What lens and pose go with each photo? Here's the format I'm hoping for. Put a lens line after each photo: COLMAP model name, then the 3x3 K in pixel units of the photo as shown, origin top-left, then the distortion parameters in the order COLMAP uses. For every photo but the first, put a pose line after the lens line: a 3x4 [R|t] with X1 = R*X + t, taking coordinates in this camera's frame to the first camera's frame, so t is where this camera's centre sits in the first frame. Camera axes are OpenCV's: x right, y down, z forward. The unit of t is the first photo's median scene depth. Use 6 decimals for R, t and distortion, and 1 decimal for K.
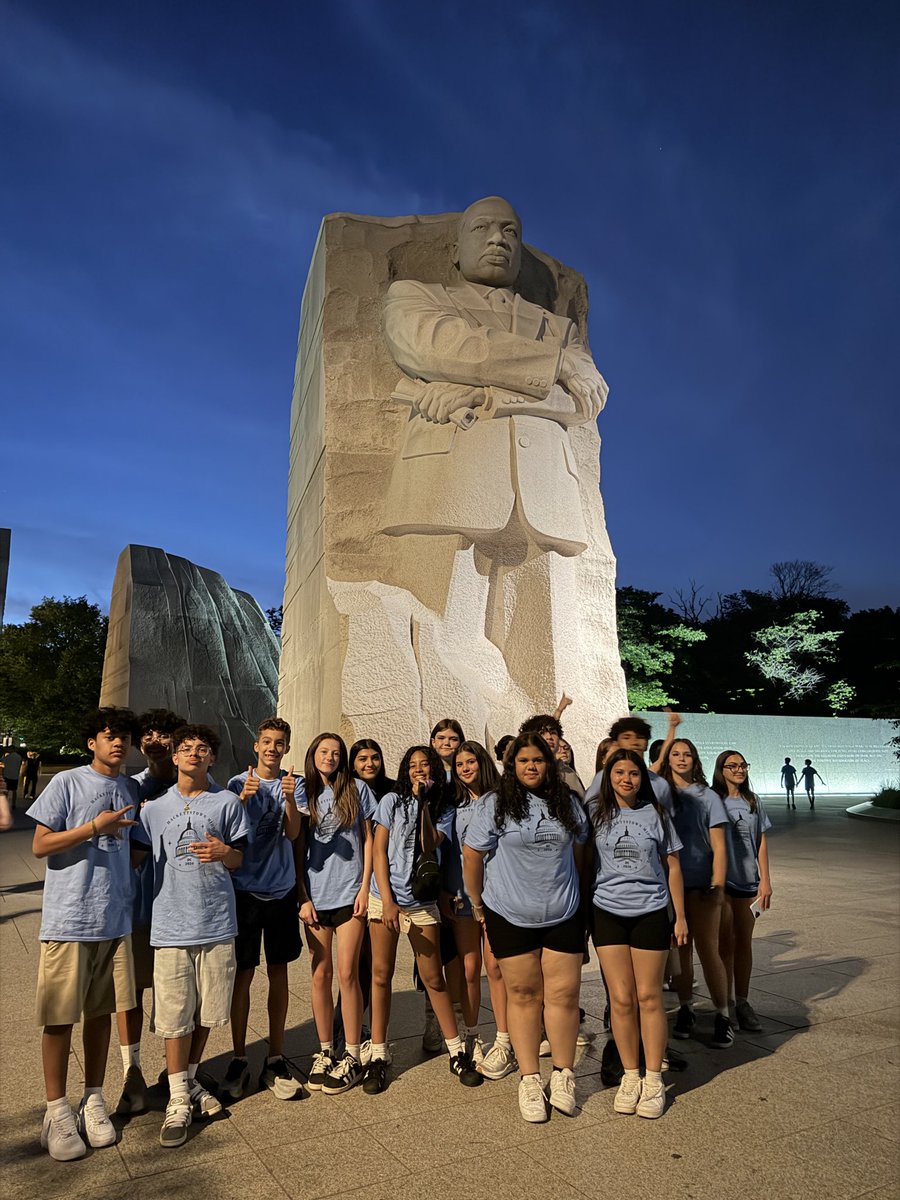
lens RADIAL K [[813.9, 0, 450.0], [0, 813.9, 600.0], [0, 0, 1]] dist [0.168857, -0.307363]
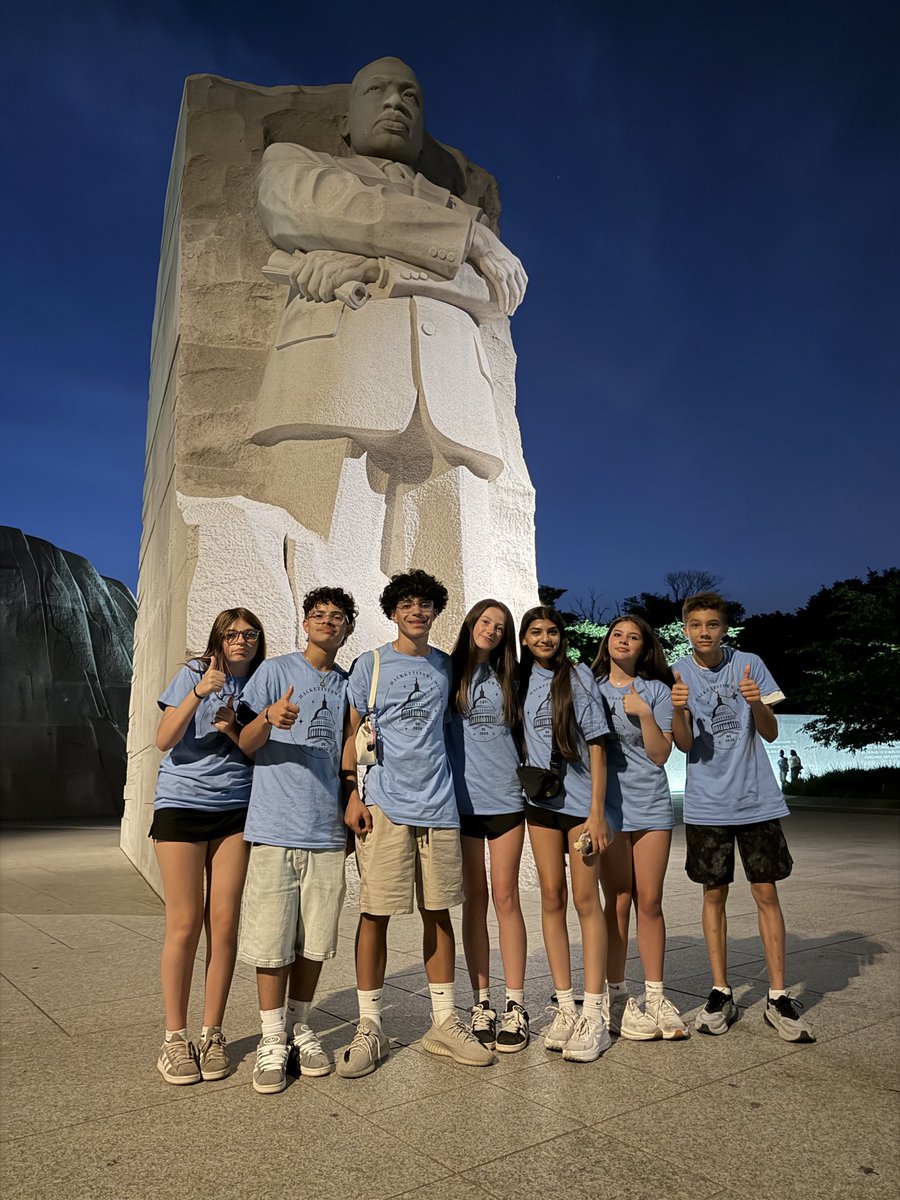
lens RADIAL K [[813.9, 0, 450.0], [0, 813.9, 600.0], [0, 0, 1]] dist [0.168857, -0.307363]
pose [[0.993140, 0.002692, 0.116901, 0.016105], [-0.000511, 0.999825, -0.018683, 0.087256], [-0.116931, 0.018495, 0.992968, 0.177705]]
